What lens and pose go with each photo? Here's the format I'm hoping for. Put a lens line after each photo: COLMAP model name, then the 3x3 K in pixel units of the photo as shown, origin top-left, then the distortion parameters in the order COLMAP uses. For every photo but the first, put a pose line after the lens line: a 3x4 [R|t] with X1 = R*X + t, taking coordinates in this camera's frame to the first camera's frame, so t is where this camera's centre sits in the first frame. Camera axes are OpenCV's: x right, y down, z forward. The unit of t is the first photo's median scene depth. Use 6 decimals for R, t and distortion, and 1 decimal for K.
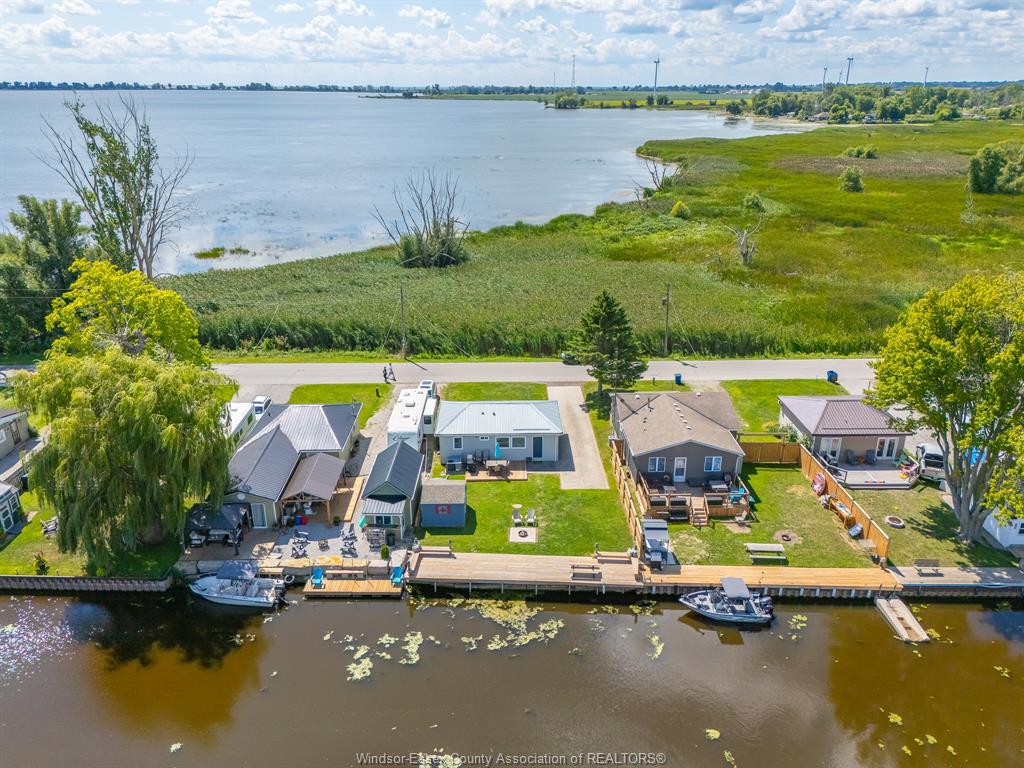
lens RADIAL K [[752.7, 0, 513.6], [0, 752.7, 377.0], [0, 0, 1]] dist [0.074627, -0.067891]
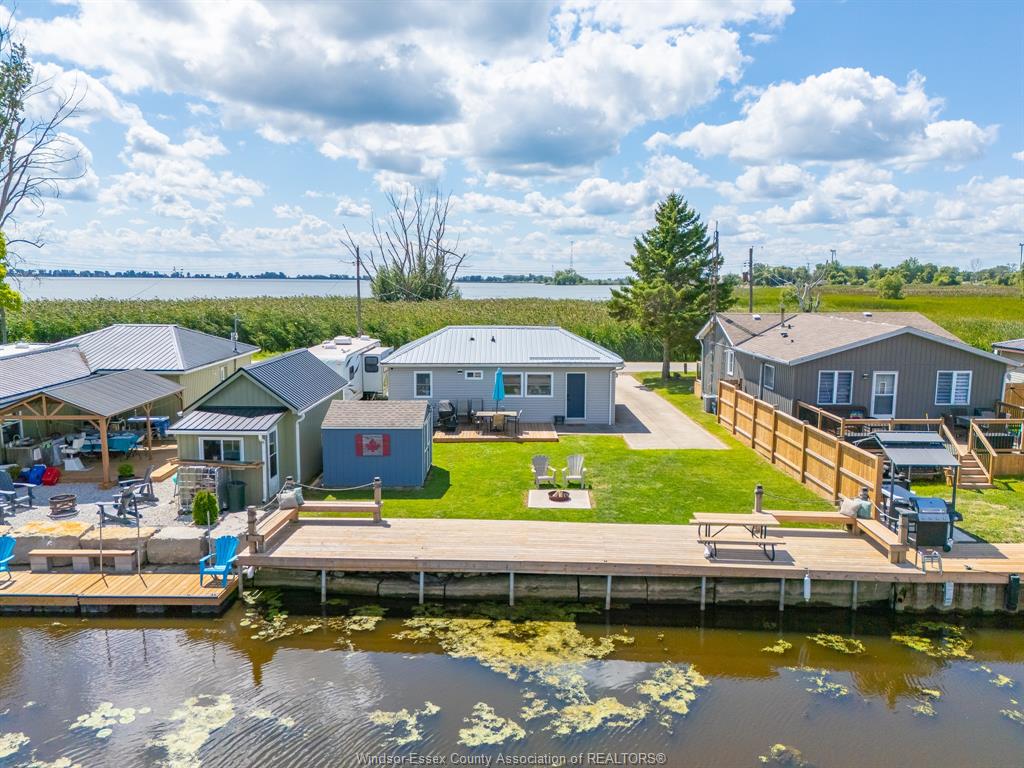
lens RADIAL K [[757.4, 0, 512.0], [0, 757.4, 384.0], [0, 0, 1]] dist [0.073567, -0.068237]
pose [[0.999980, 0.005755, -0.002571, -0.012159], [-0.006190, 0.973545, -0.228411, 0.231171], [0.001189, 0.228422, 0.973561, 0.546649]]
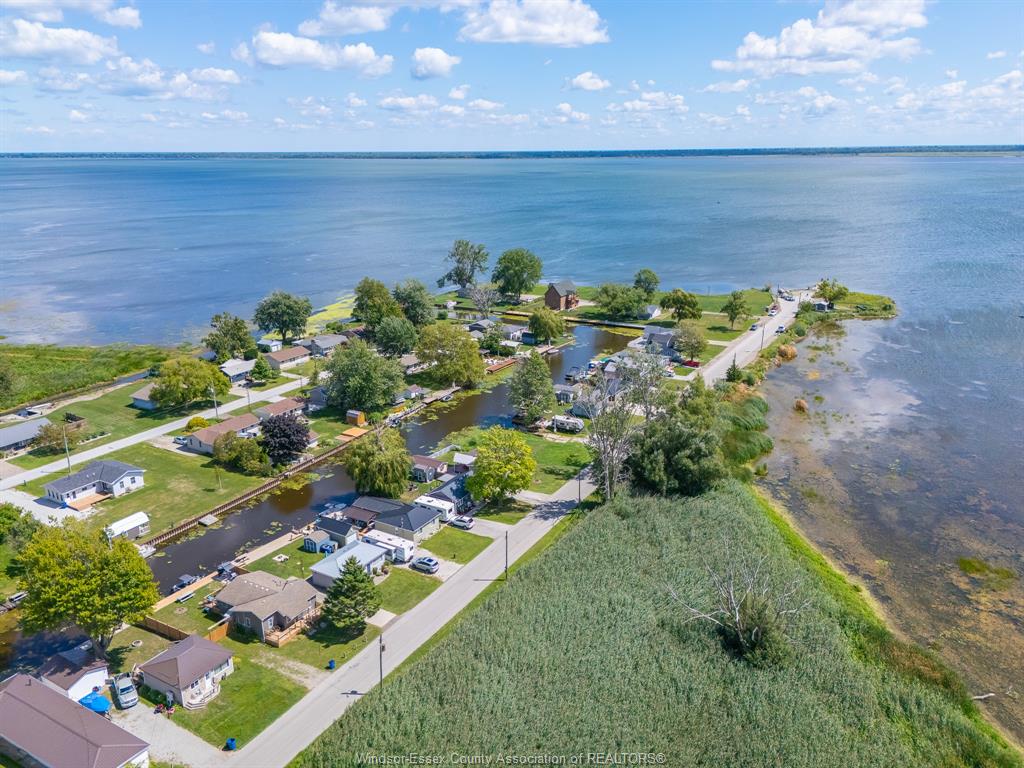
lens RADIAL K [[757.4, 0, 512.0], [0, 757.4, 384.0], [0, 0, 1]] dist [0.073567, -0.068237]
pose [[-0.527336, 0.255061, -0.810469, 1.371667], [-0.296138, 0.838891, 0.456689, -1.492148], [0.796379, 0.480839, -0.366844, 2.095032]]
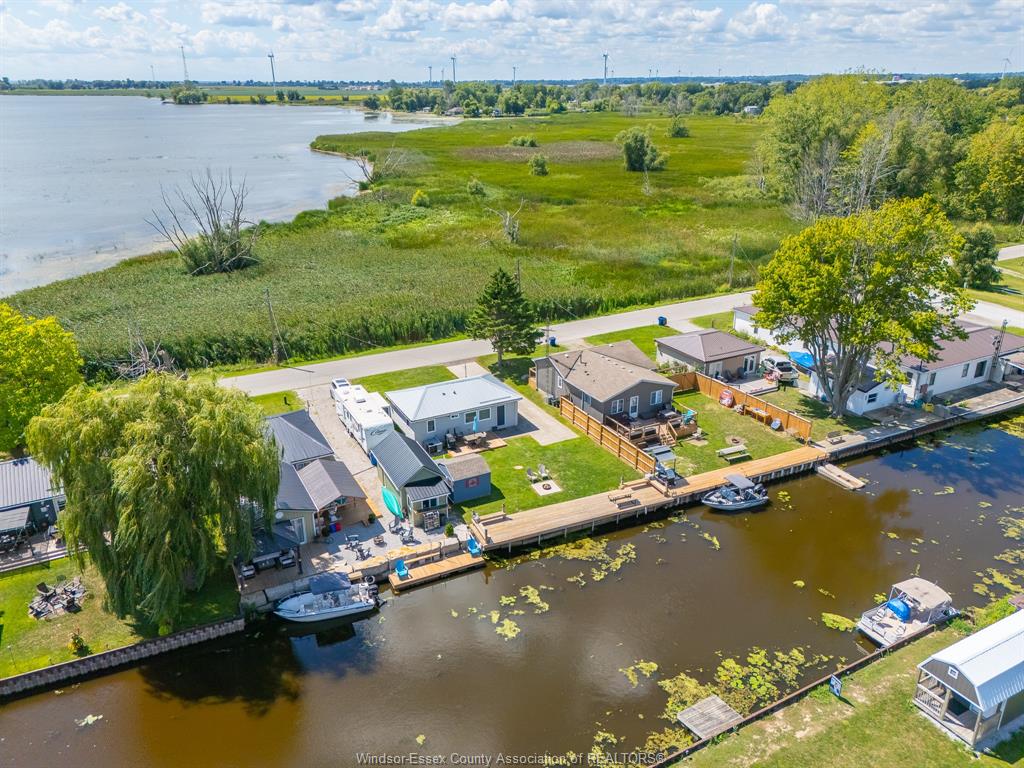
lens RADIAL K [[752.7, 0, 513.6], [0, 752.7, 377.0], [0, 0, 1]] dist [0.074627, -0.067891]
pose [[0.892875, -0.165683, 0.418716, -0.436780], [0.163807, 0.985652, 0.040713, -0.001033], [-0.419453, 0.032237, 0.907204, 0.025221]]
